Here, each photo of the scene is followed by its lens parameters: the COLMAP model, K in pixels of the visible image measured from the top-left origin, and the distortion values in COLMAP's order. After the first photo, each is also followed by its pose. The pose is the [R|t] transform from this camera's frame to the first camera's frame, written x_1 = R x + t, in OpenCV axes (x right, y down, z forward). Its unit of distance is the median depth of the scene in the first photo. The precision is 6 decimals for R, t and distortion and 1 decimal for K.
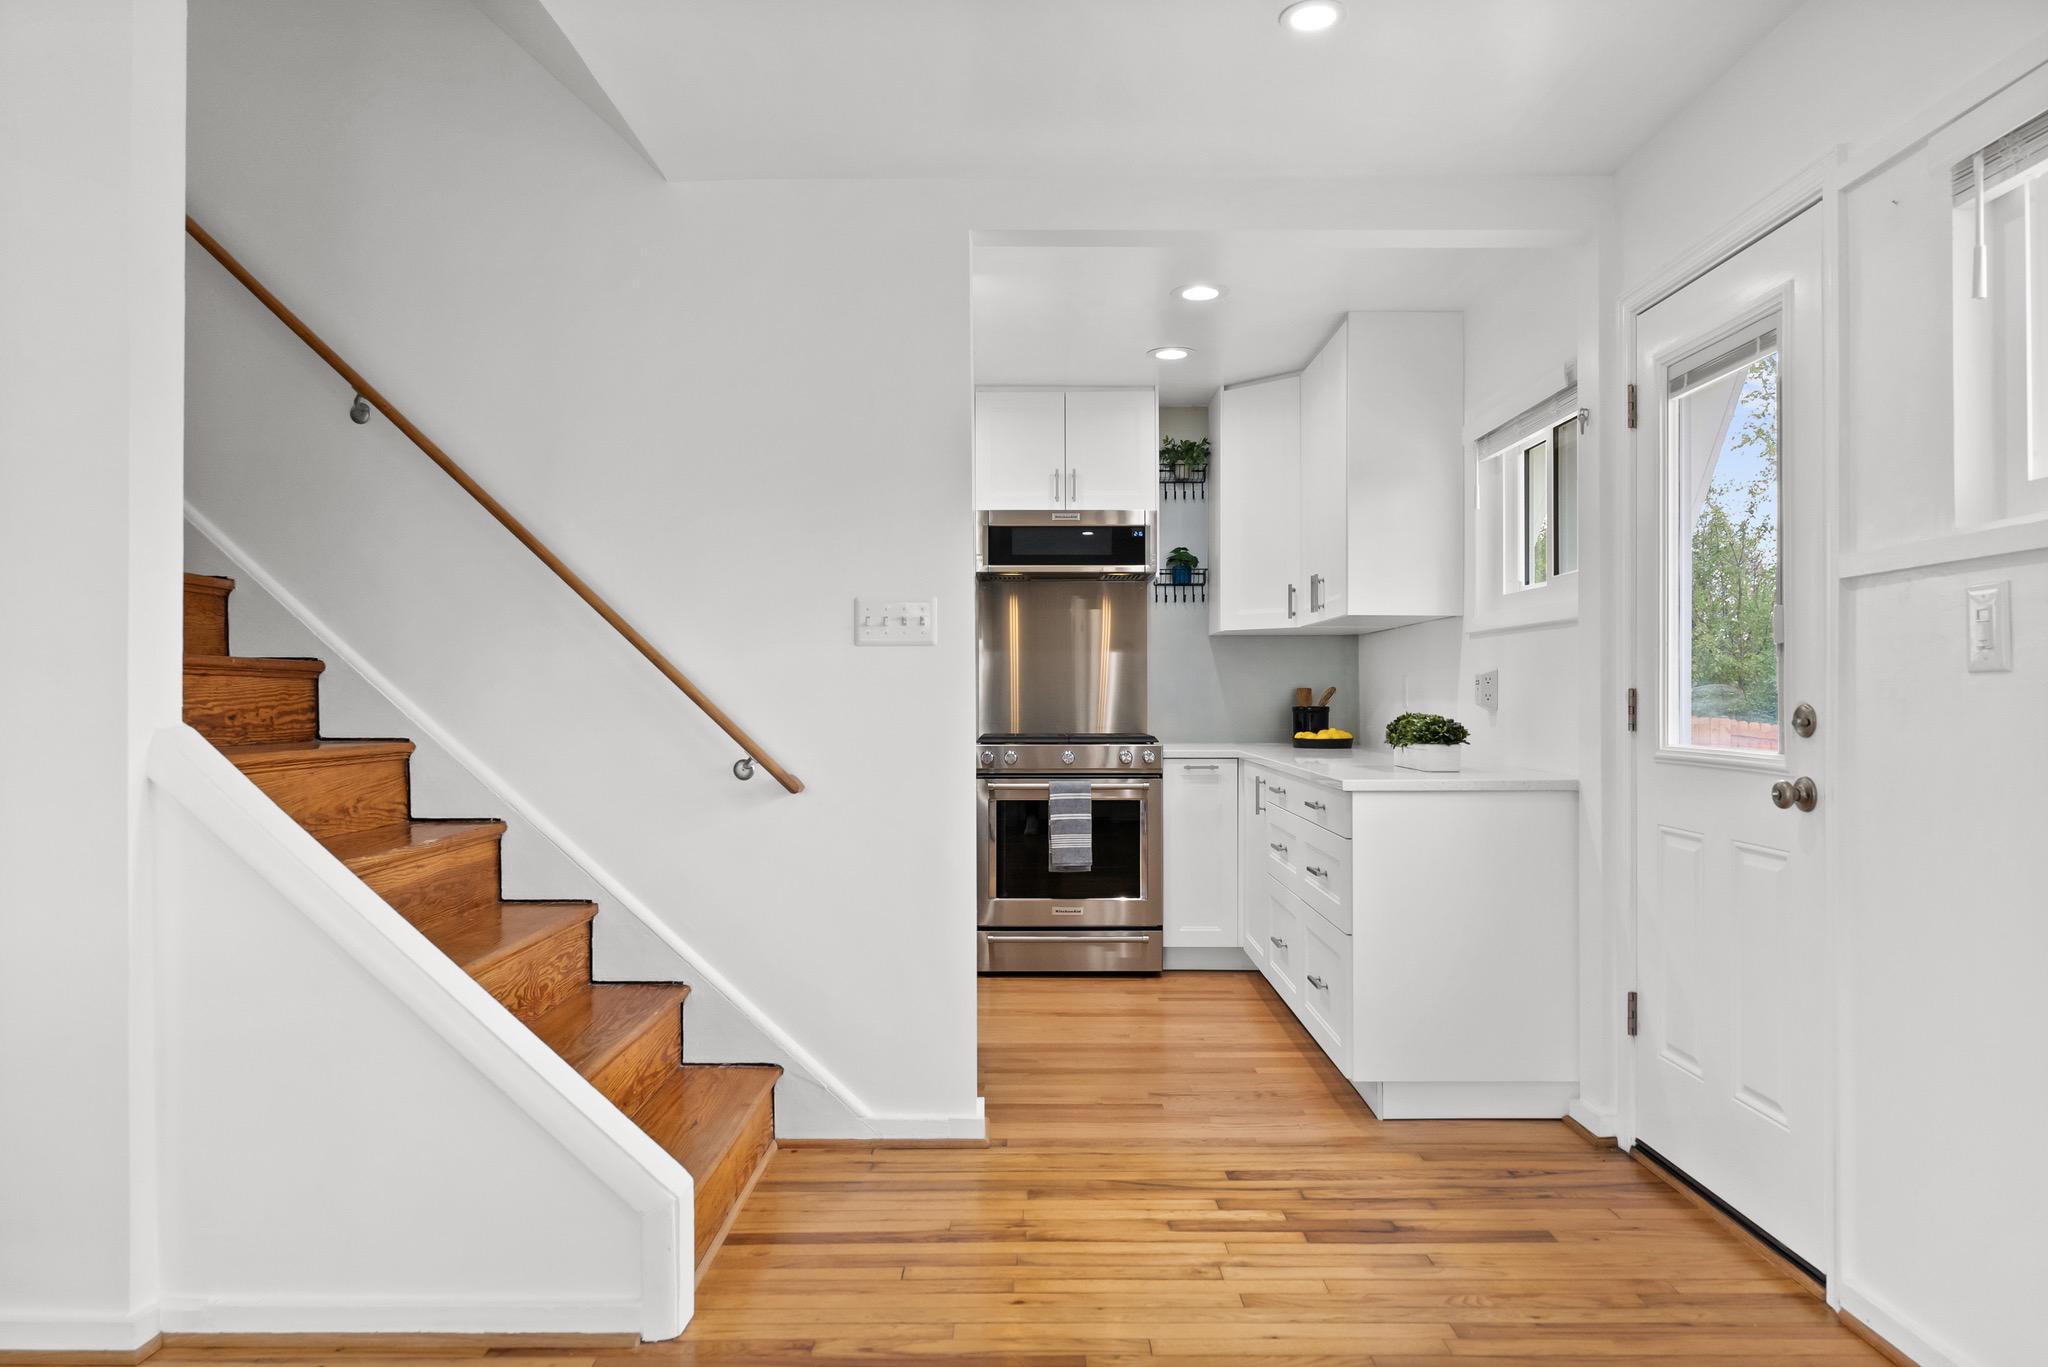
lens RADIAL K [[1290.8, 0, 1031.6], [0, 1290.8, 693.0], [0, 0, 1]] dist [-0.000193, -0.000378]
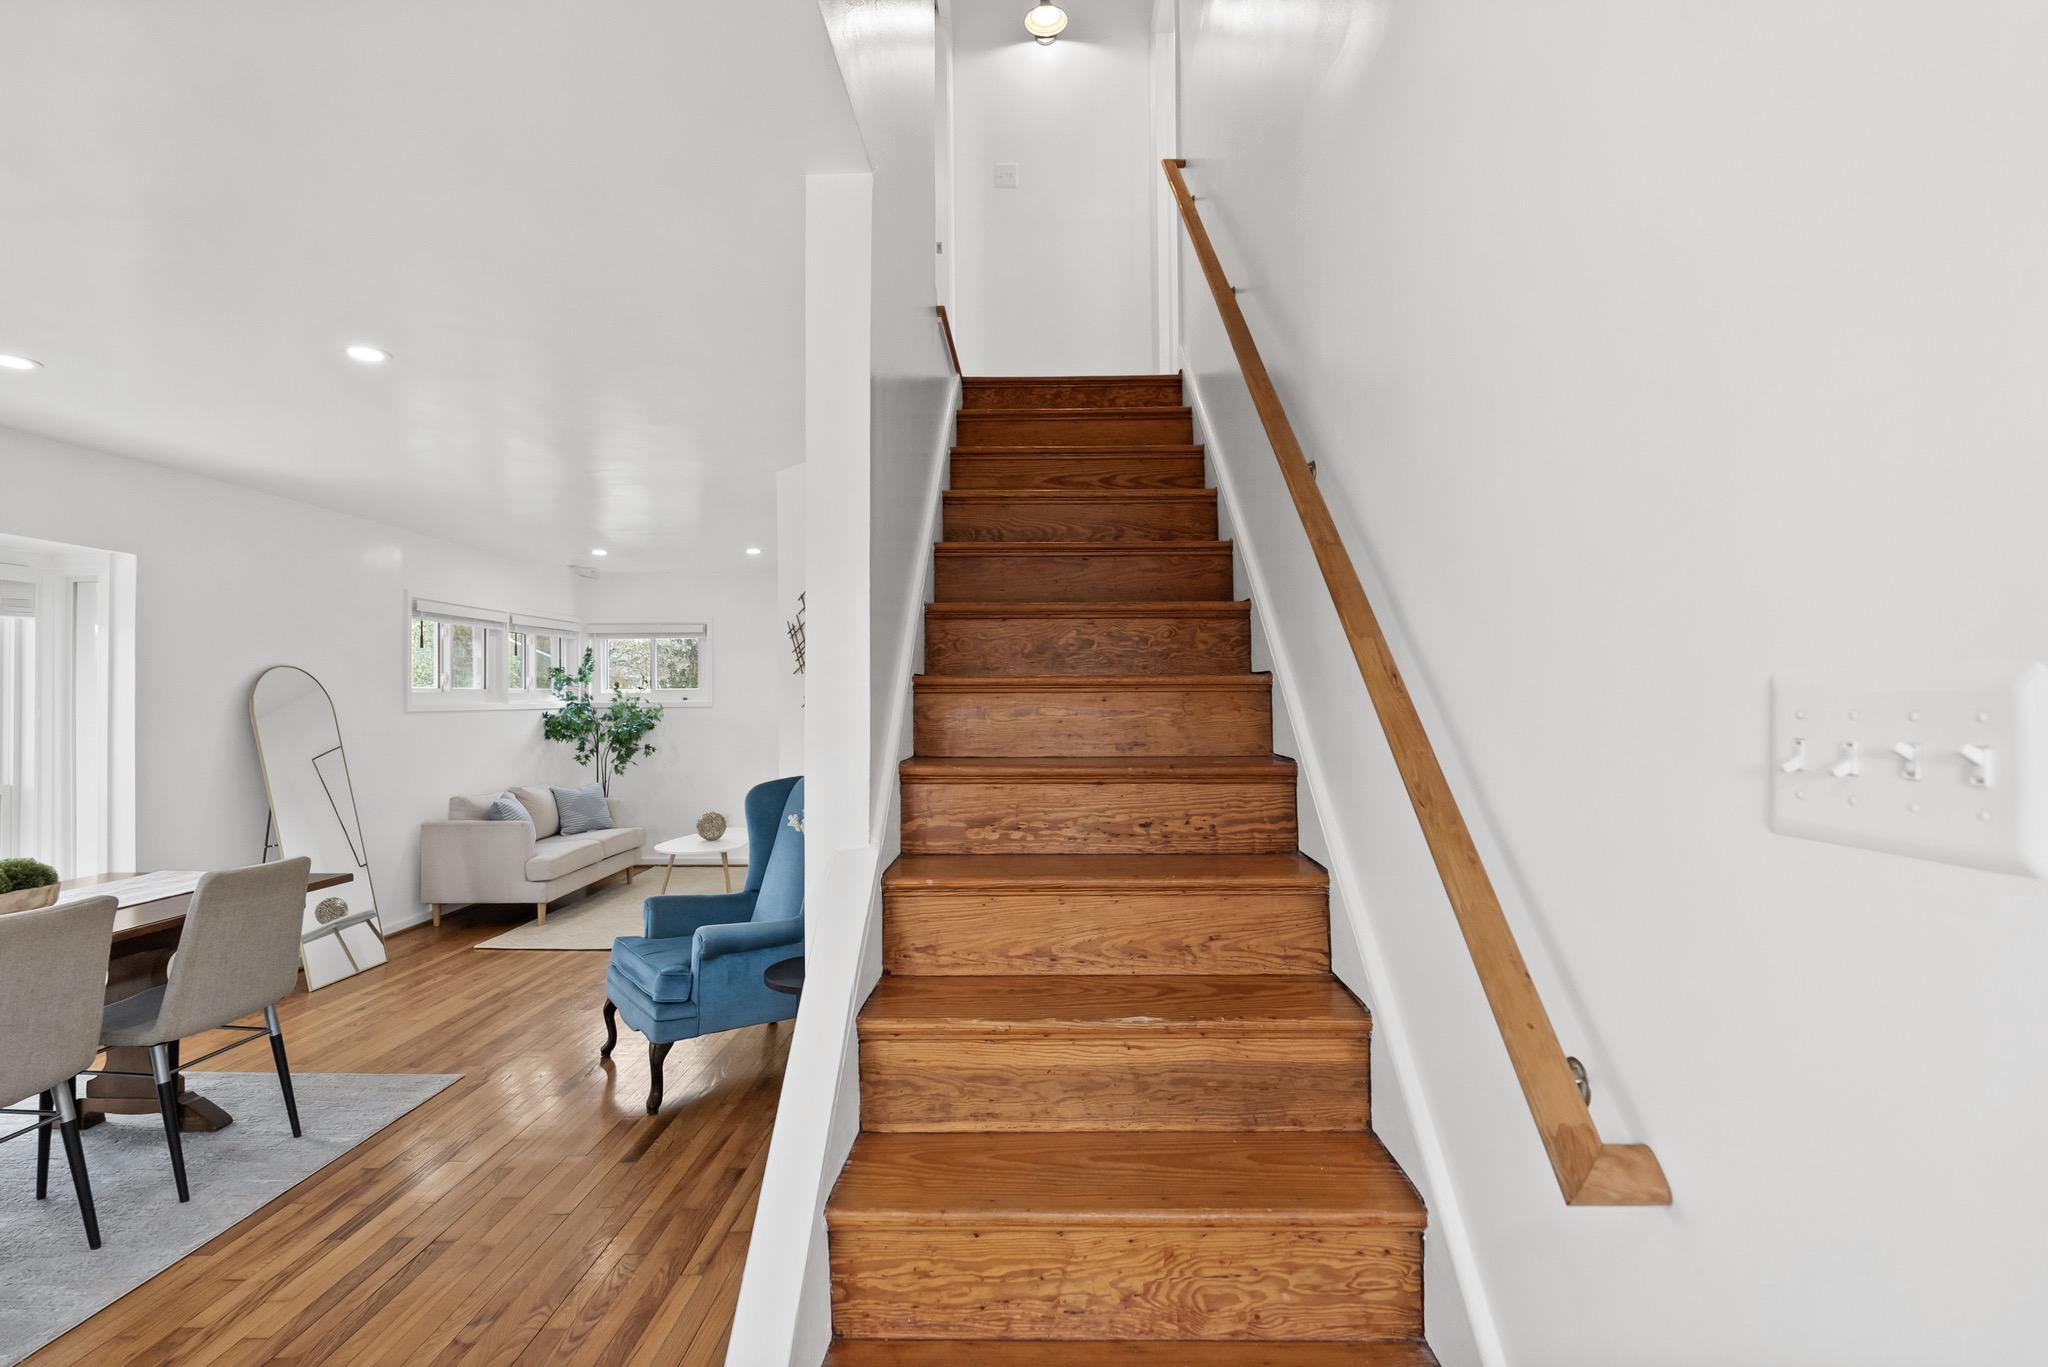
lens RADIAL K [[939.5, 0, 1024.0], [0, 939.5, 683.5], [0, 0, 1]] dist [-0.001850, 0.000178]
pose [[-0.025944, -0.016263, -0.999531, 0.098917], [0.012587, 0.999783, -0.016594, -0.071802], [0.999584, -0.013012, -0.025734, 0.835104]]
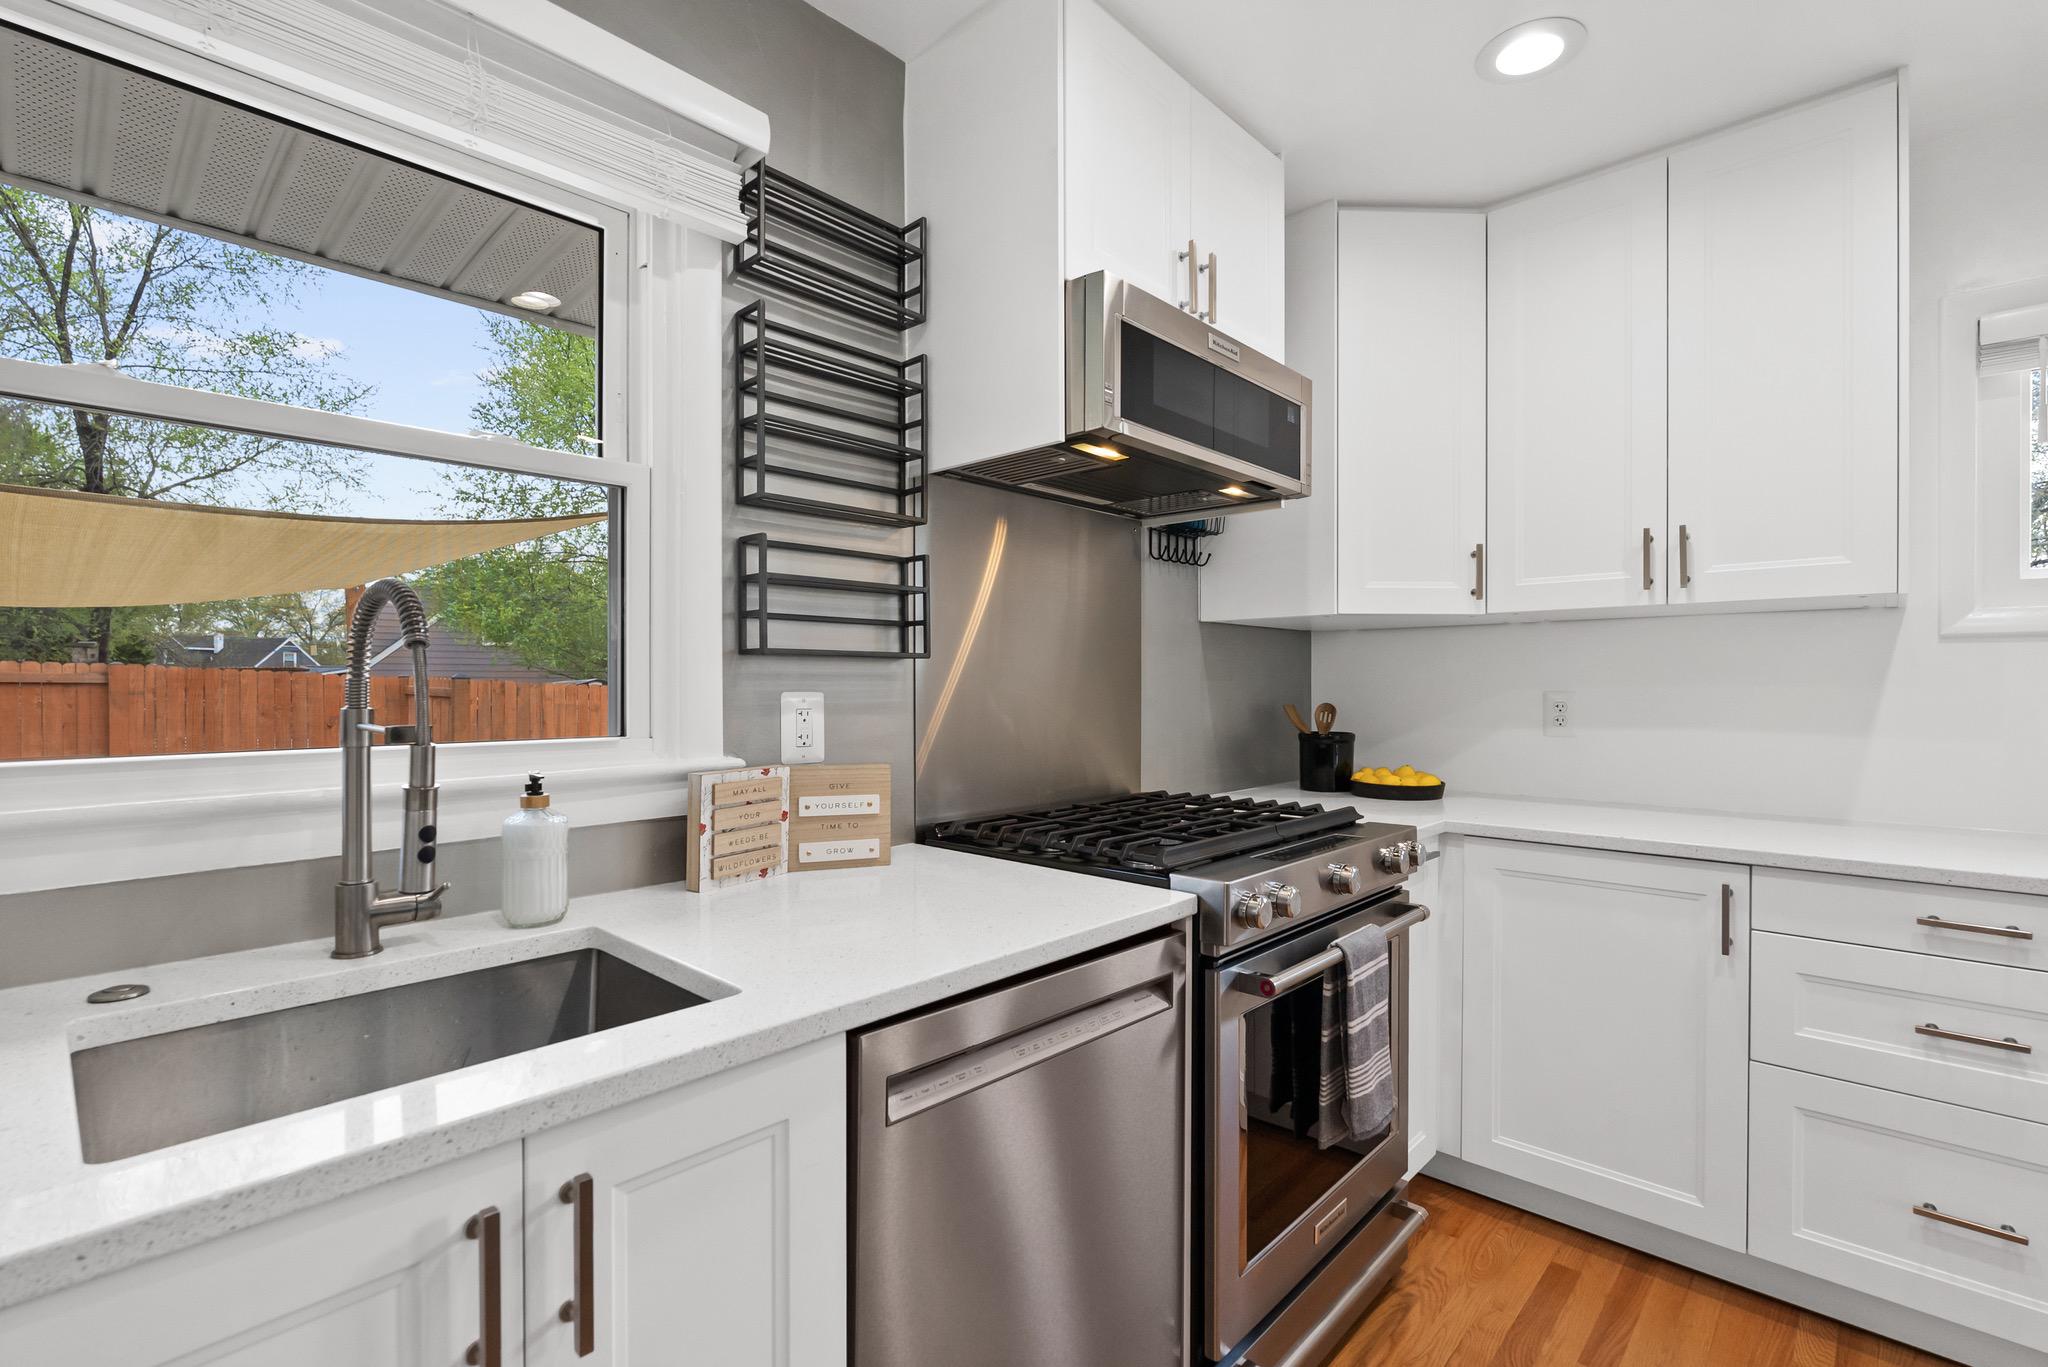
lens RADIAL K [[924.4, 0, 1028.9], [0, 924.4, 690.8], [0, 0, 1]] dist [-0.003698, 0.000486]
pose [[0.682509, -0.004248, 0.730865, -0.431281], [-0.003362, 0.999954, 0.008953, -0.026601], [-0.730869, -0.008568, 0.682464, 1.349518]]
